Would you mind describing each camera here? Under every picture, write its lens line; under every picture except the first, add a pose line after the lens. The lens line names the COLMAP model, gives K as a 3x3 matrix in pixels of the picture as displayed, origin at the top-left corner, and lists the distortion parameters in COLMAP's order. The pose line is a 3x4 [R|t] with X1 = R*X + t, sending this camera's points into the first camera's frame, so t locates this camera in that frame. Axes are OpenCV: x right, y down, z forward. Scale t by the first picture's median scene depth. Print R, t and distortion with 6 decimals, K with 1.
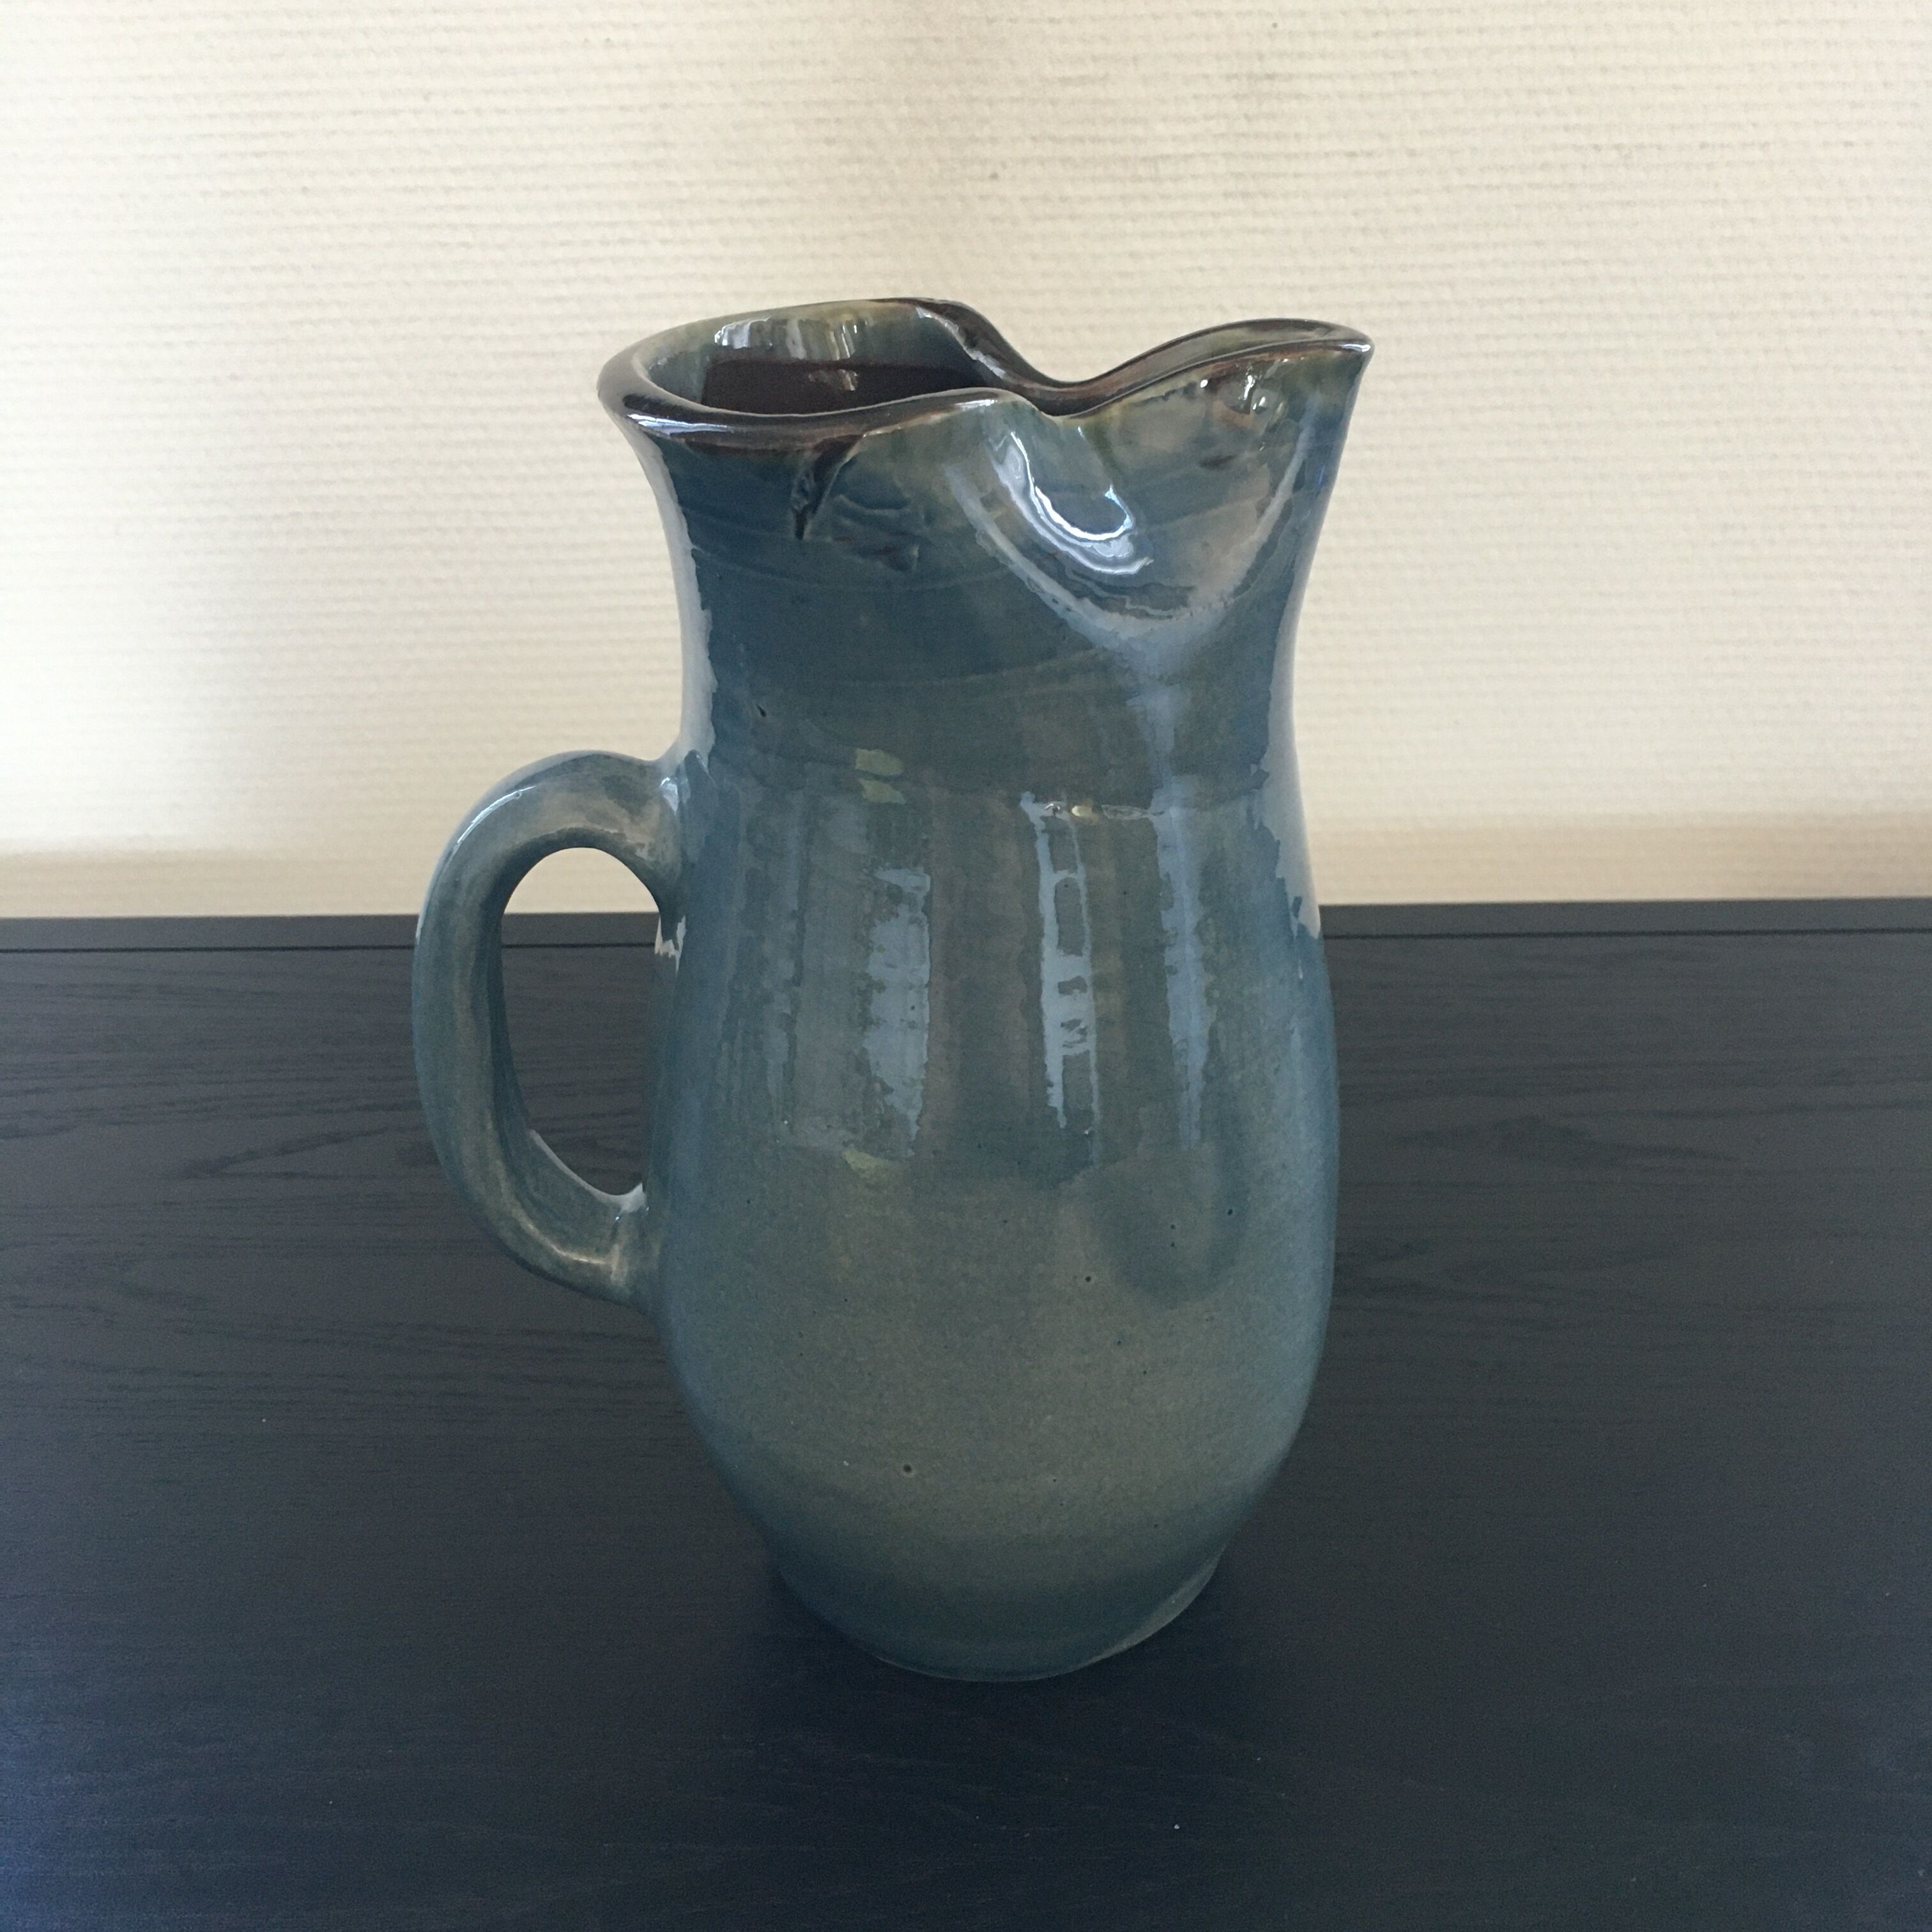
lens RADIAL K [[2133.1, 0, 965.3], [0, 2133.1, 901.9], [0, 0, 1]] dist [0.075541, -0.123334]
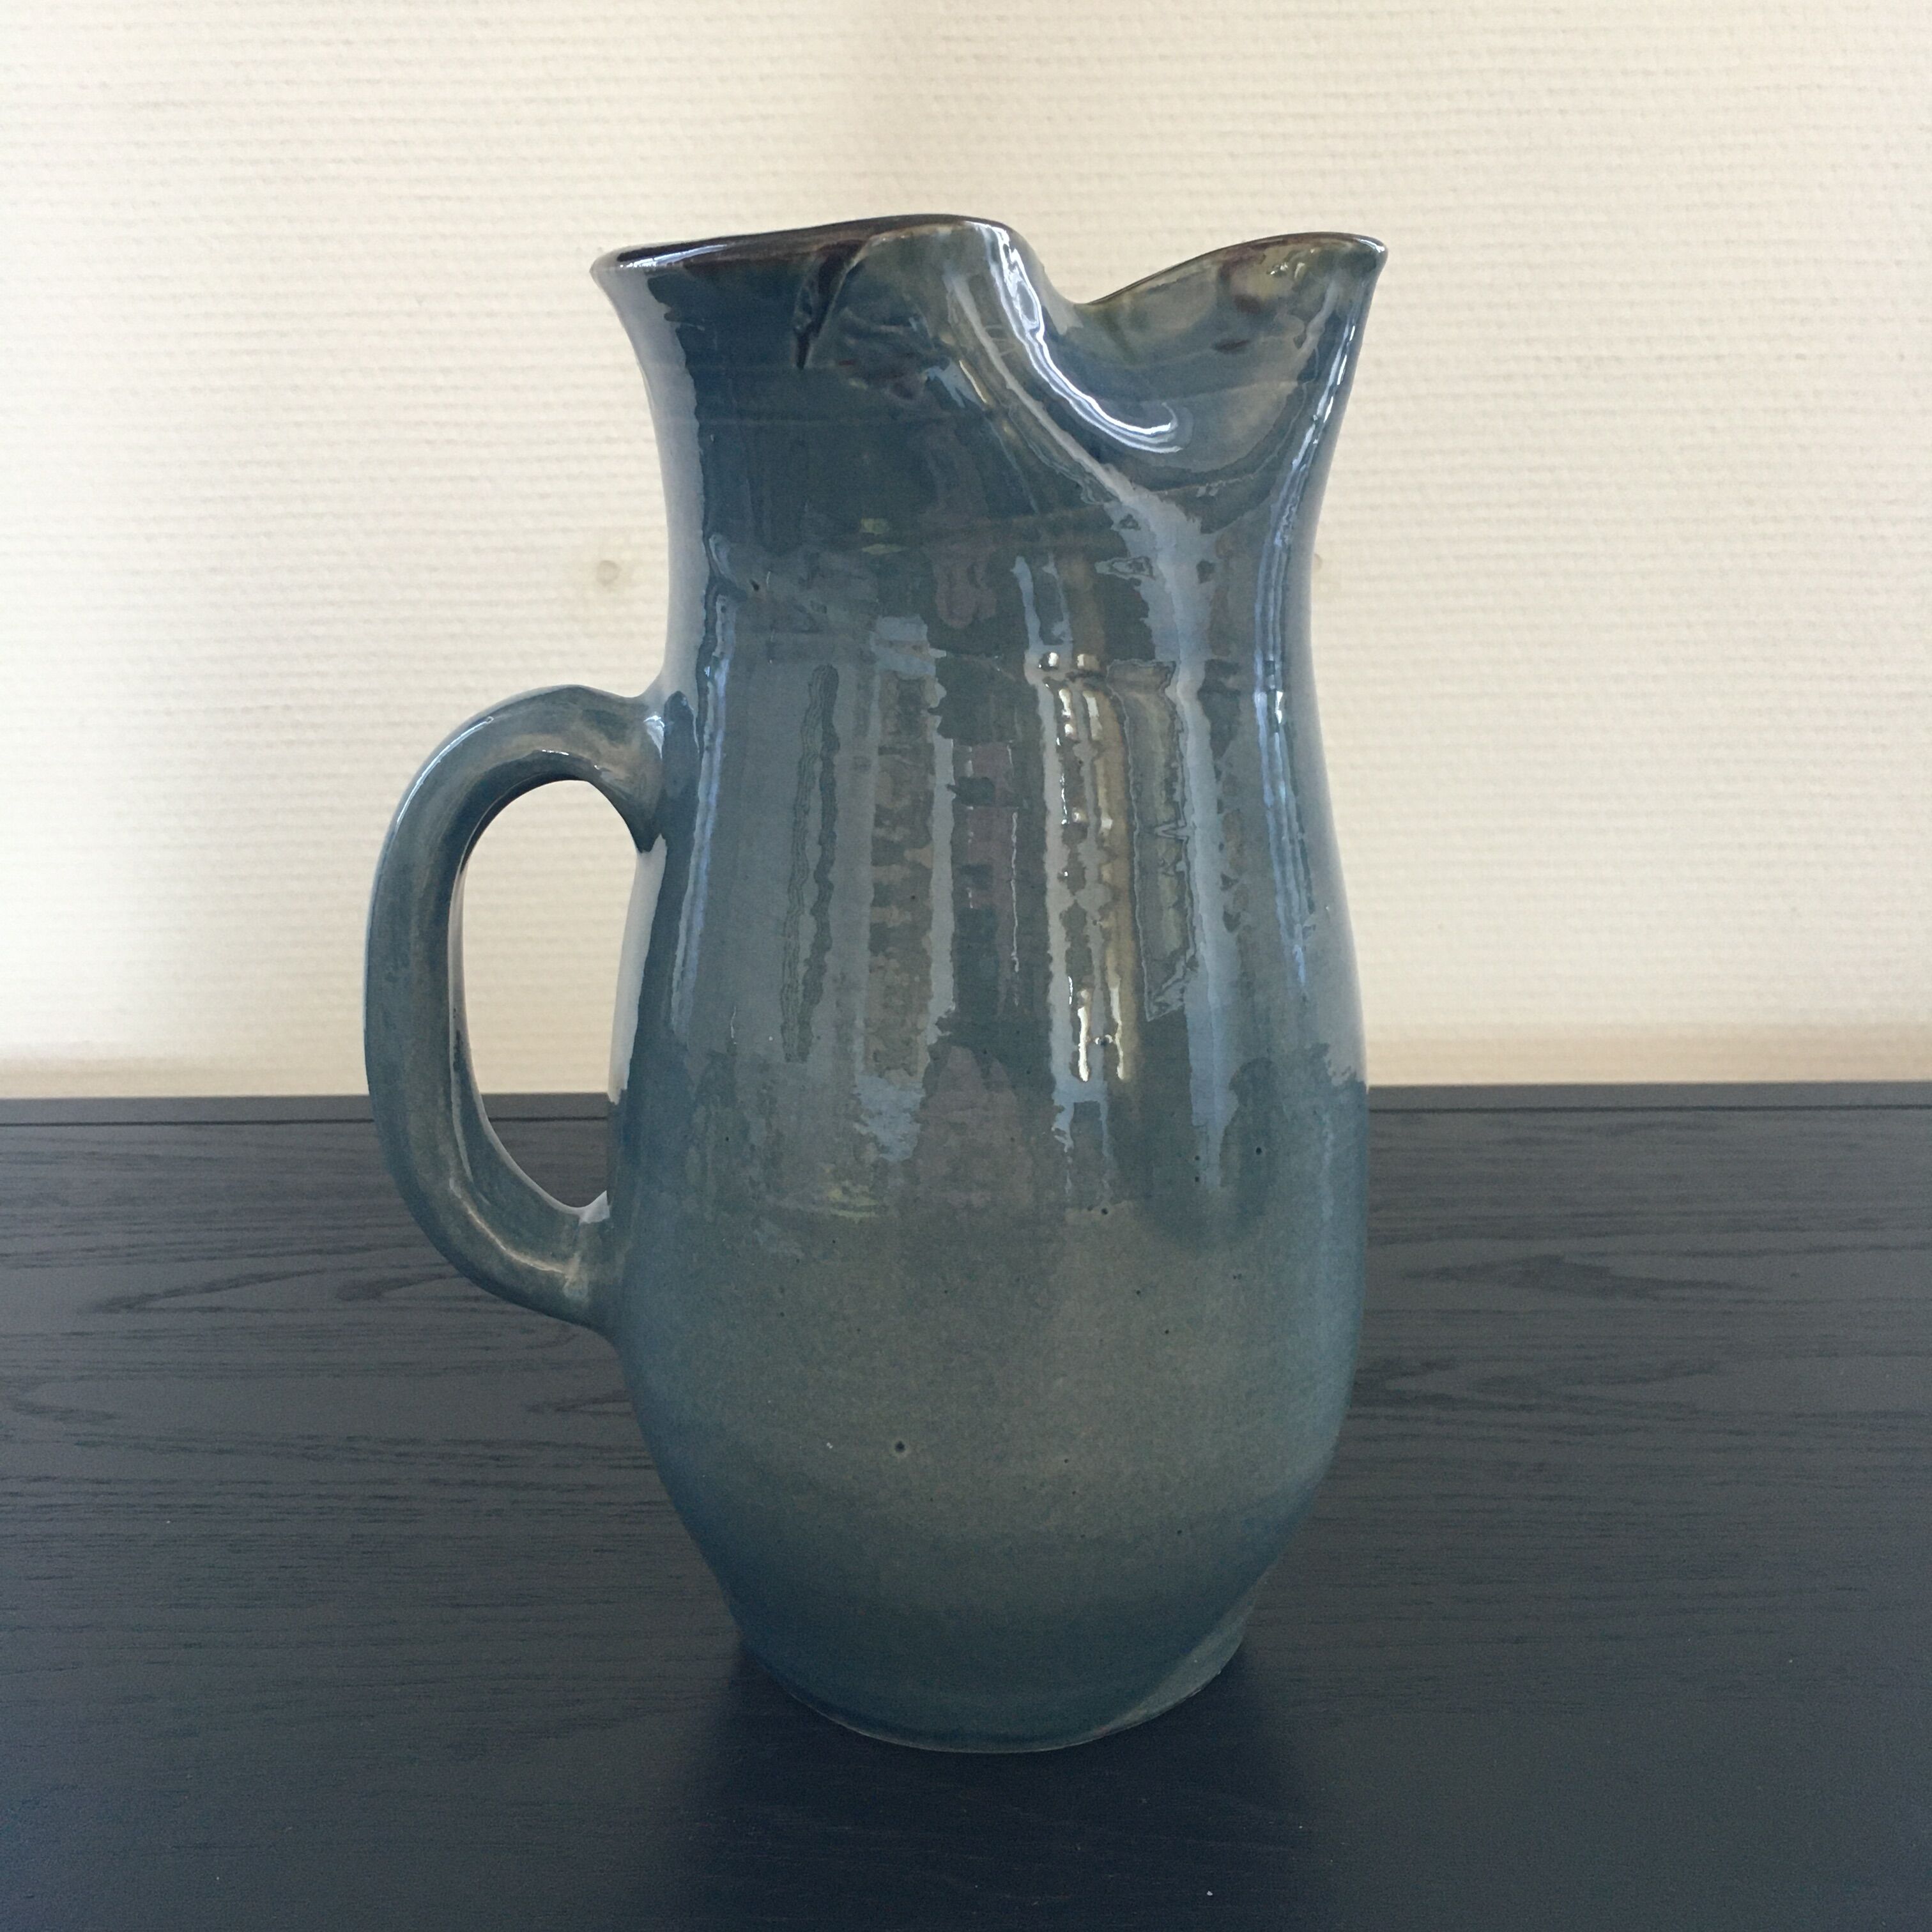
lens RADIAL K [[2133.1, 0, 965.3], [0, 2133.1, 901.9], [0, 0, 1]] dist [0.075541, -0.123334]
pose [[0.999804, 0.005977, 0.018879, -0.008302], [-0.002427, 0.983159, -0.182736, 0.094519], [-0.019654, 0.182654, 0.982981, 0.041094]]
